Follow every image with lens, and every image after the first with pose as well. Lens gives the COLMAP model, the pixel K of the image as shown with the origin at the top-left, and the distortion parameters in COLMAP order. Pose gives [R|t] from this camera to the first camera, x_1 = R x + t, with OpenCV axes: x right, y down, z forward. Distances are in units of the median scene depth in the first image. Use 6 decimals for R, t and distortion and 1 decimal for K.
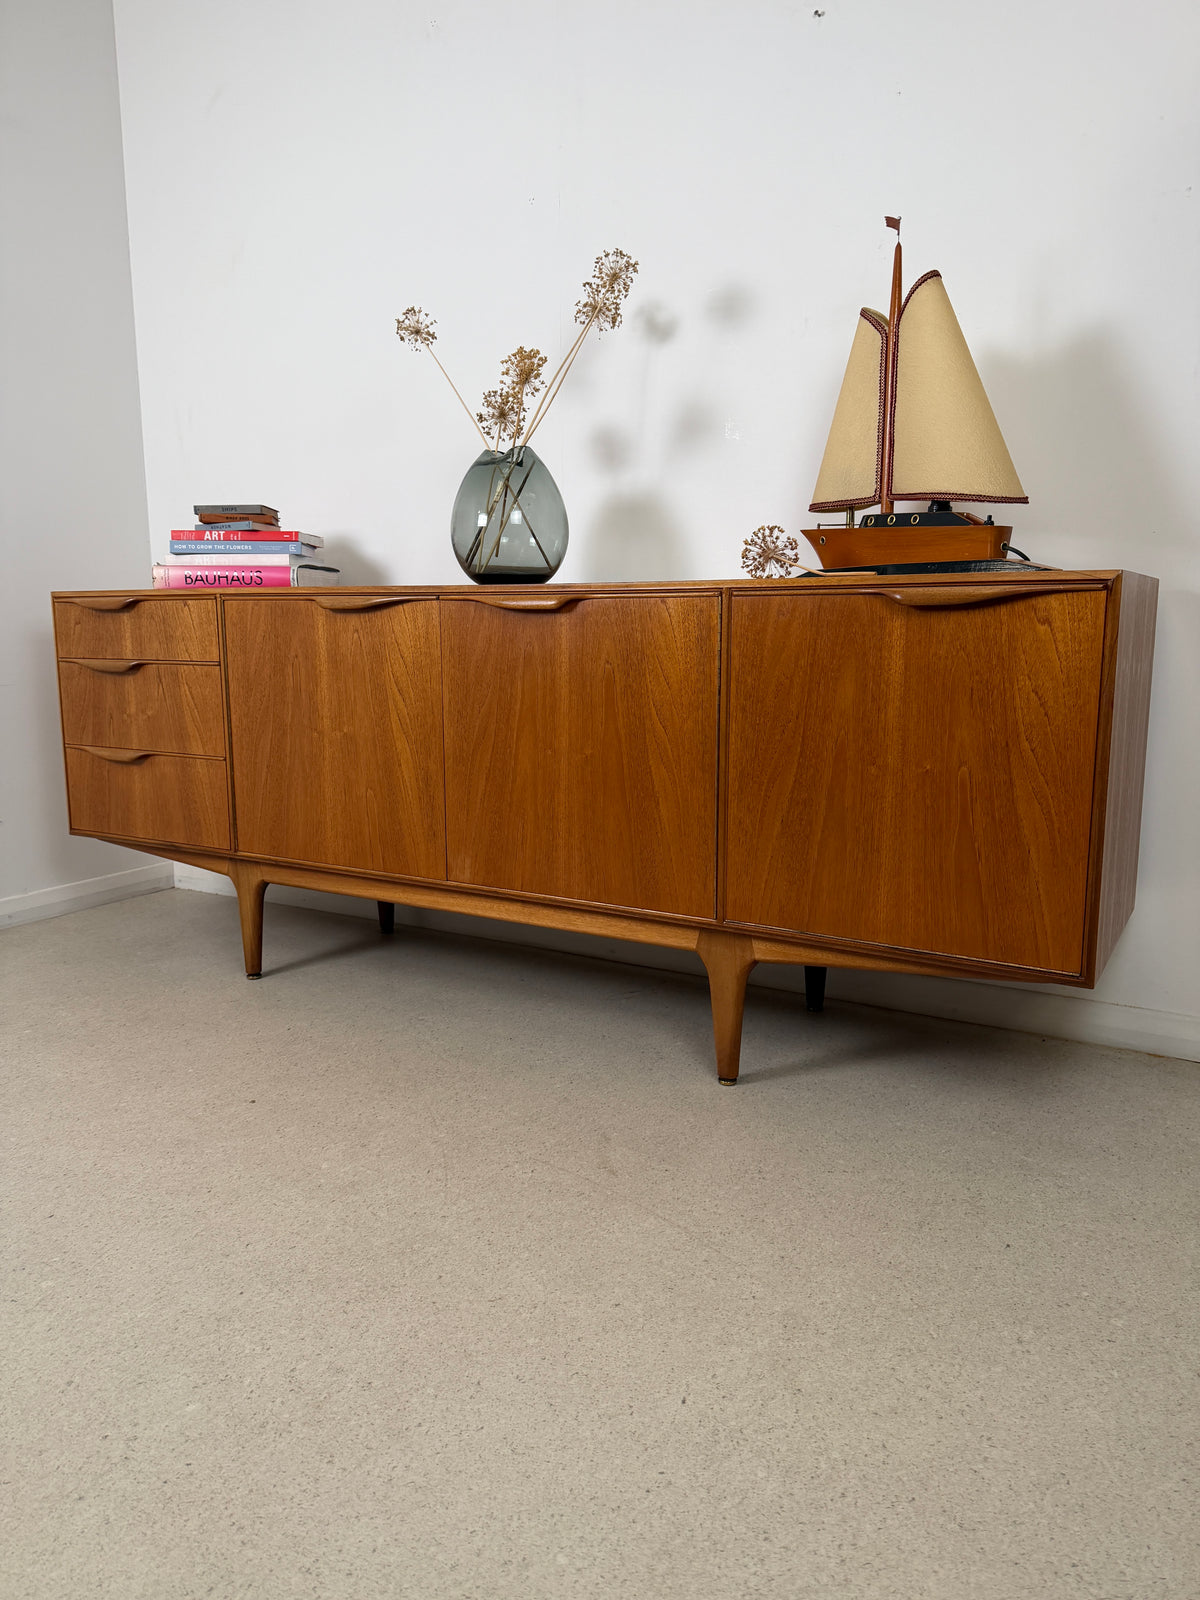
lens RADIAL K [[1120.8, 0, 600.0], [0, 1120.8, 800.0], [0, 0, 1]] dist [0.102625, -0.143231]
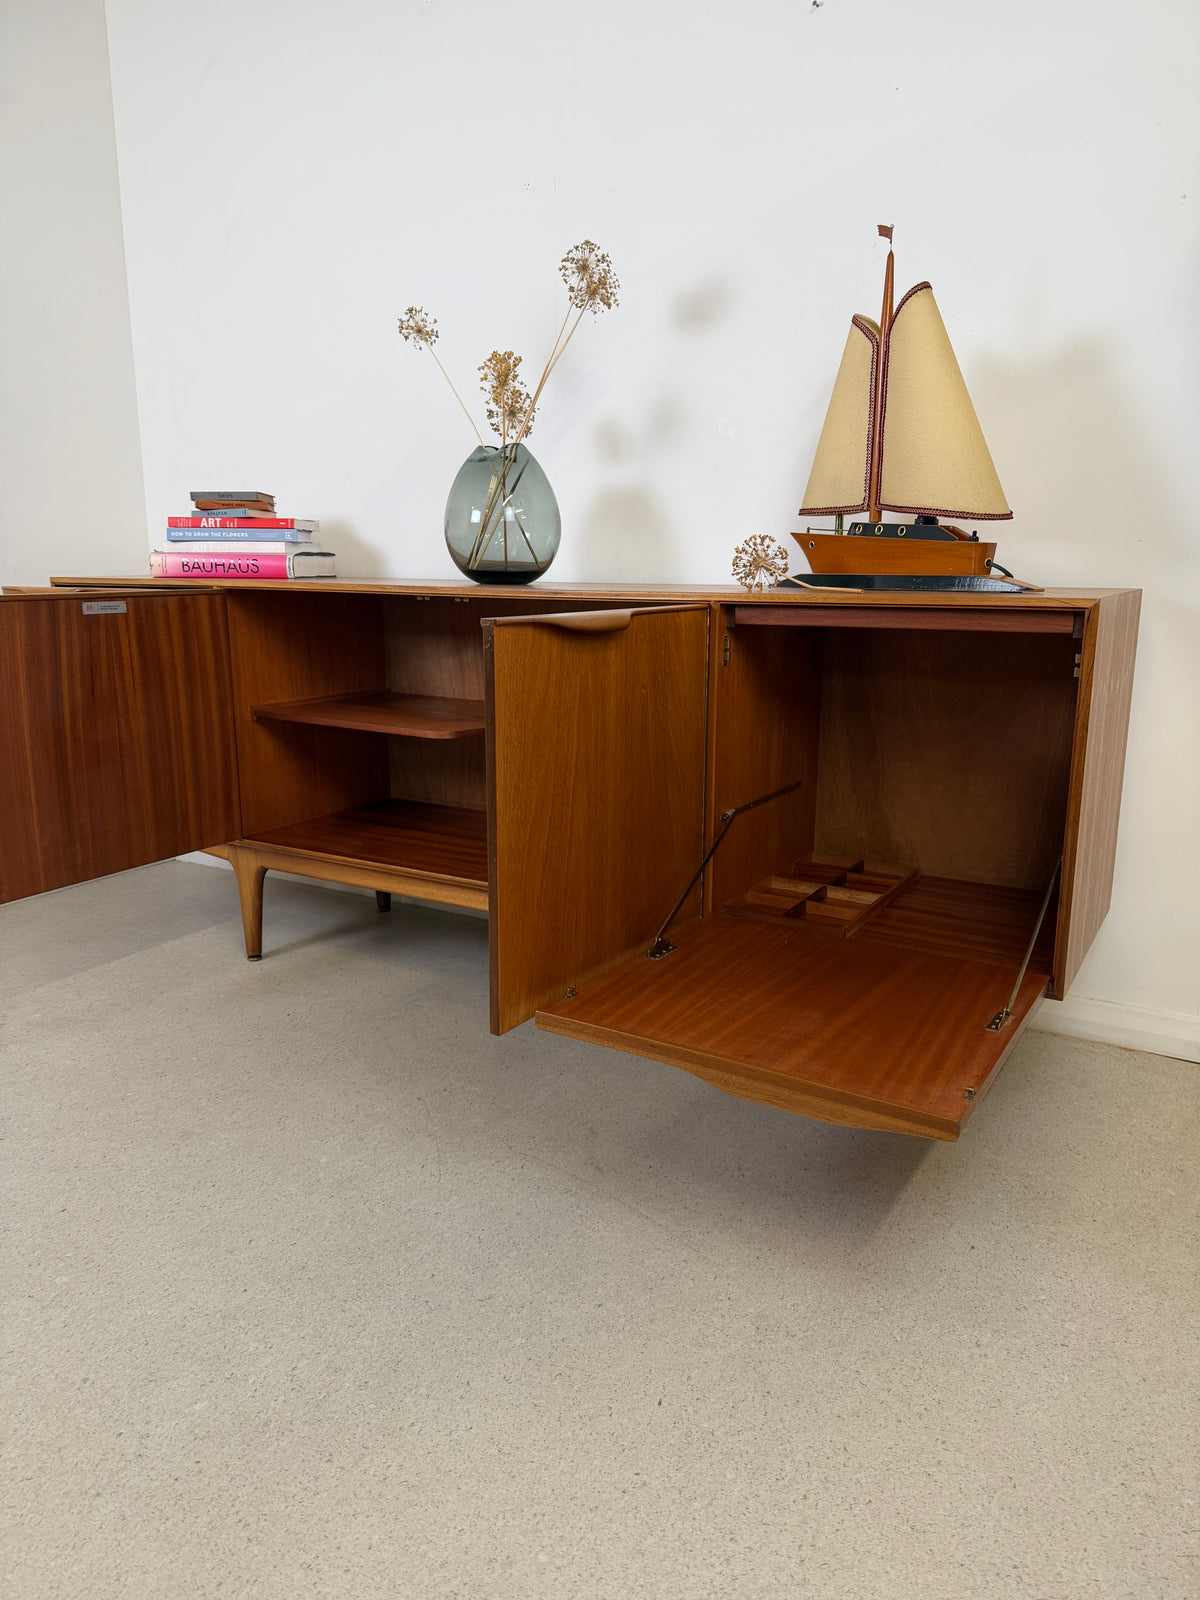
lens RADIAL K [[1121.3, 0, 597.8], [0, 1121.3, 795.5], [0, 0, 1]] dist [0.100697, -0.150072]
pose [[0.999985, 0.005262, -0.001424, 0.007580], [-0.005186, 0.998803, 0.048631, -0.050995], [0.001678, -0.048622, 0.998816, -0.021011]]
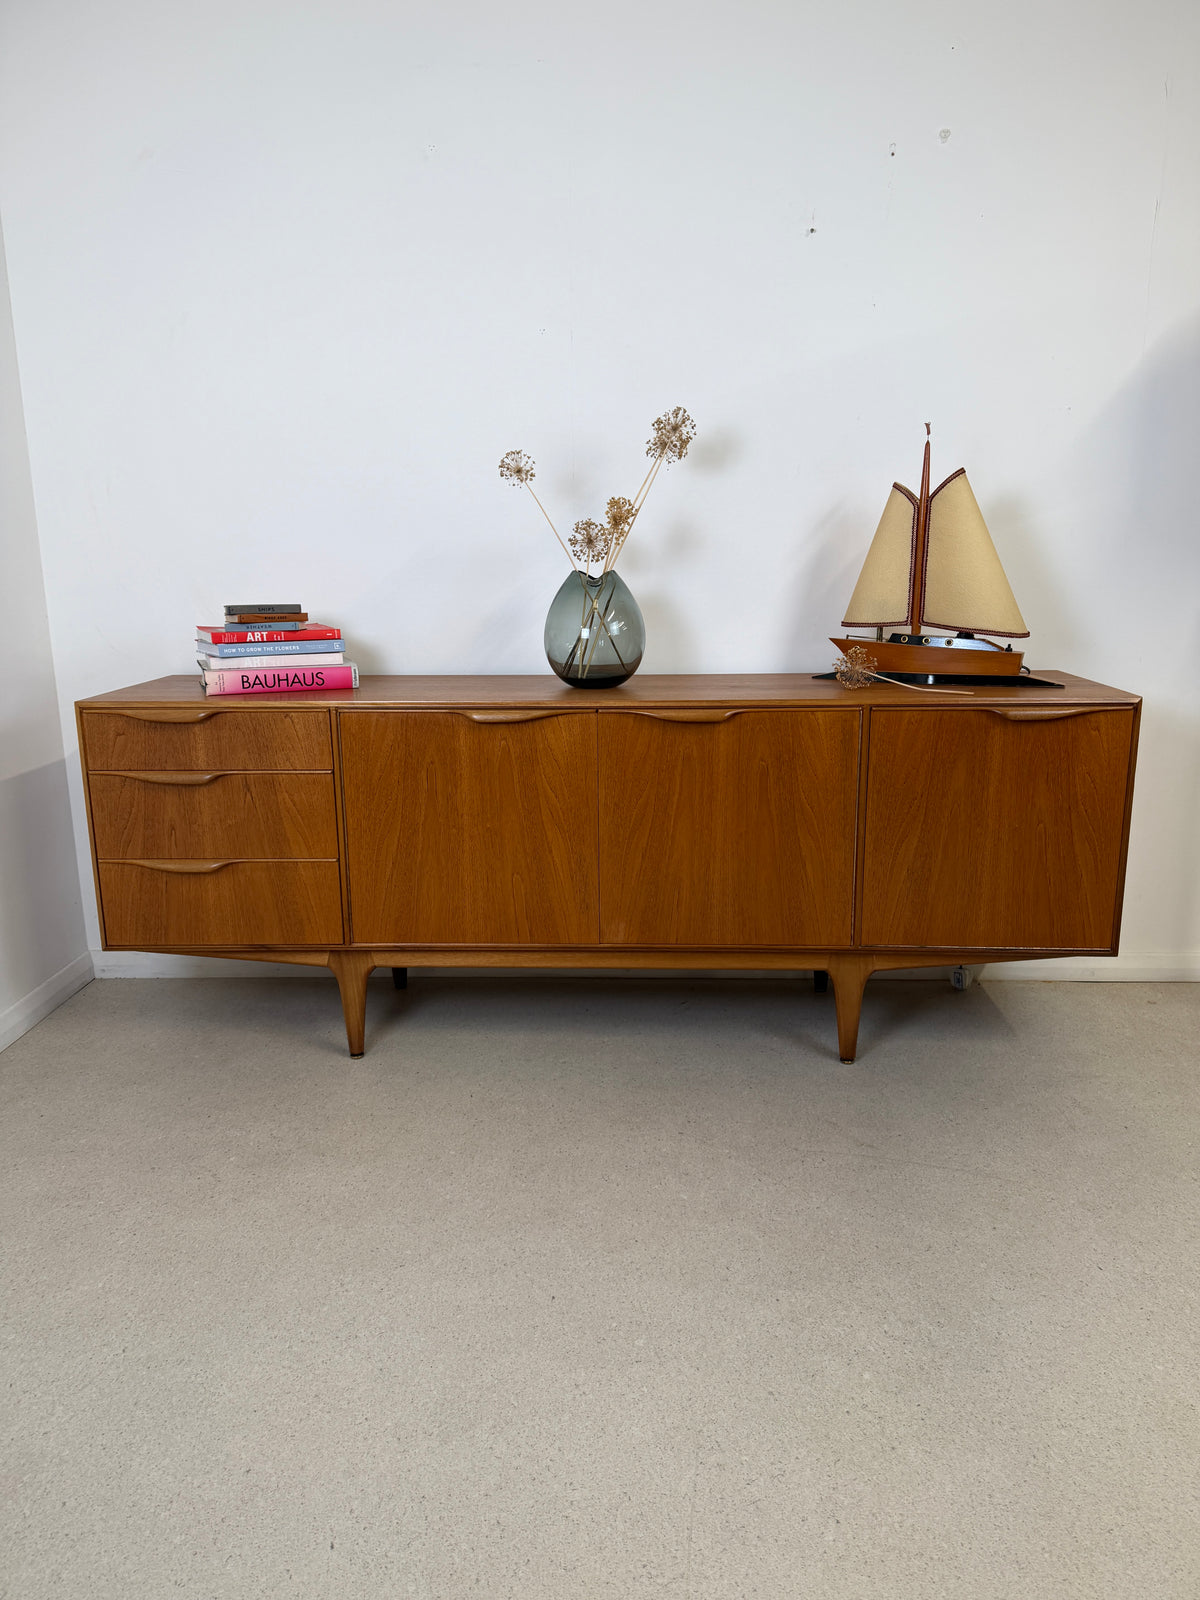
lens RADIAL K [[1120.8, 0, 600.0], [0, 1120.8, 800.0], [0, 0, 1]] dist [0.102625, -0.143231]
pose [[0.881713, -0.110520, 0.458659, -0.670019], [0.083652, 0.993393, 0.078563, -0.173779], [-0.464312, -0.030902, 0.885133, -0.042895]]
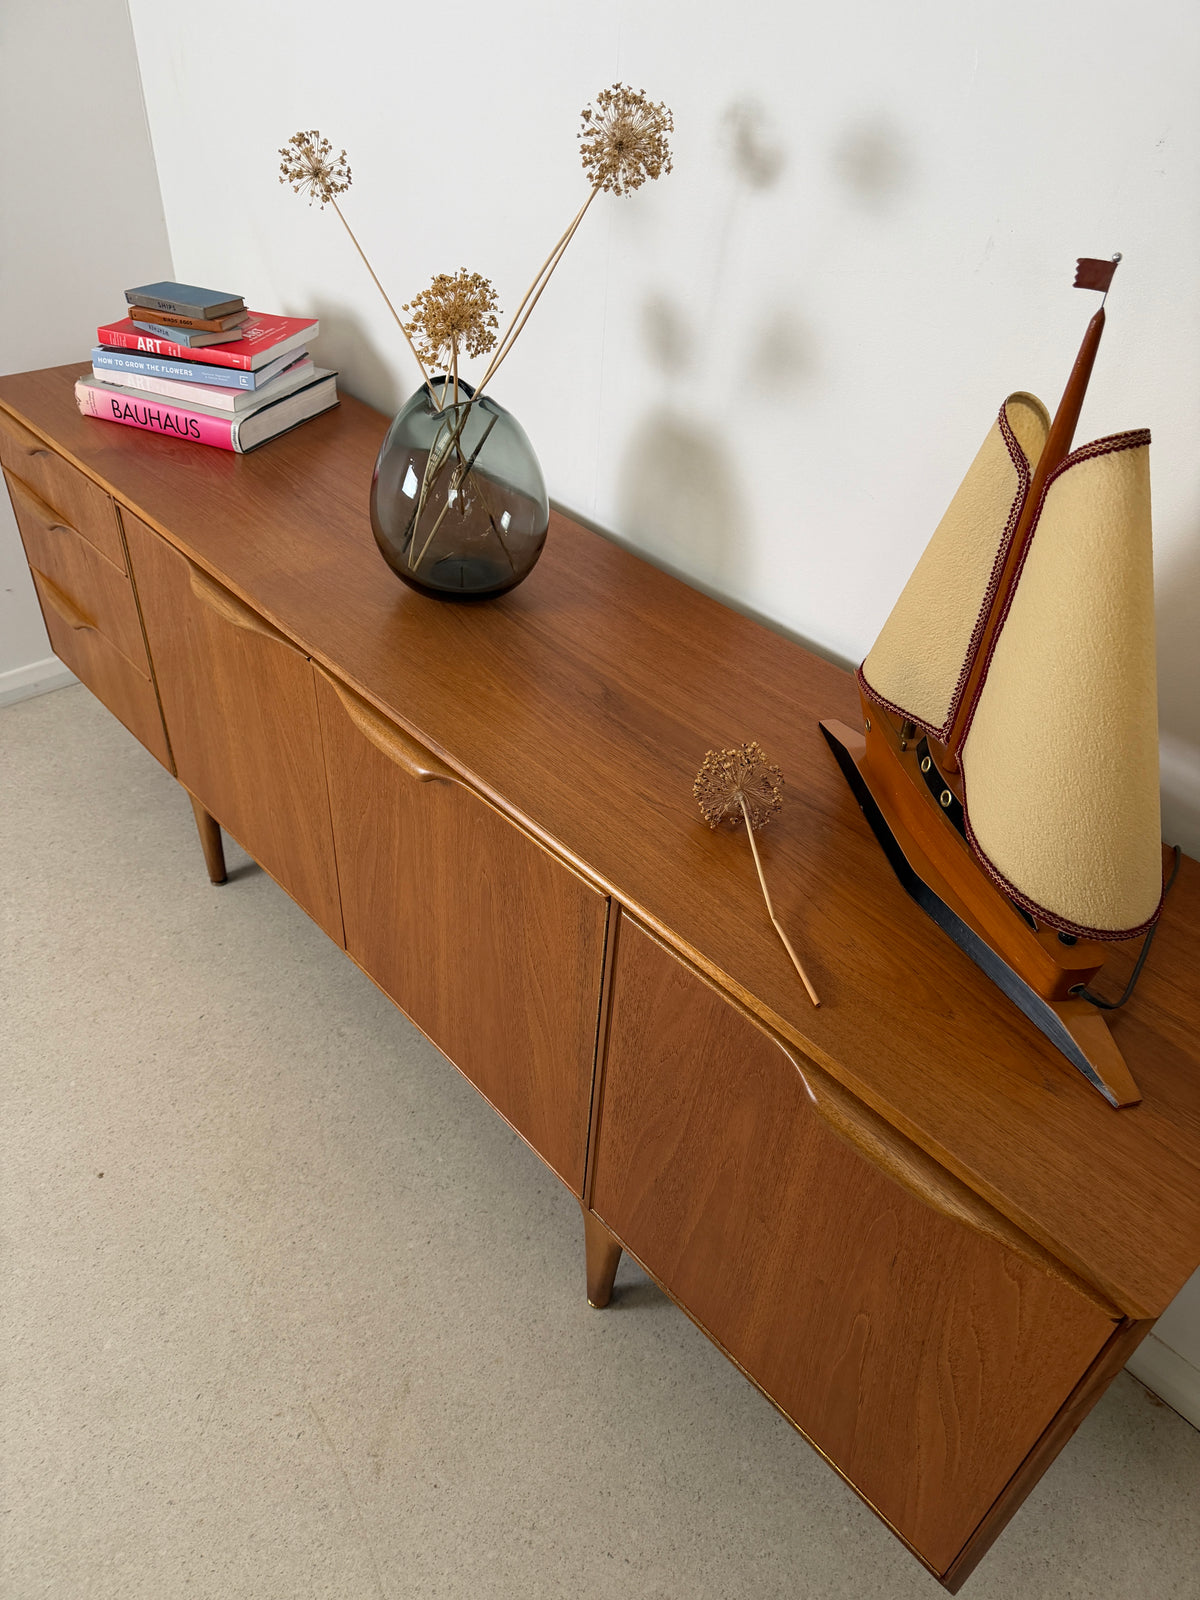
lens RADIAL K [[1128.7, 0, 605.2], [0, 1128.7, 802.4], [0, 0, 1]] dist [0.114544, -0.234140]
pose [[0.953145, 0.233517, -0.192314, 0.180206], [-0.112045, 0.863015, 0.492596, -0.456293], [0.280999, -0.447967, 0.848743, 0.403617]]
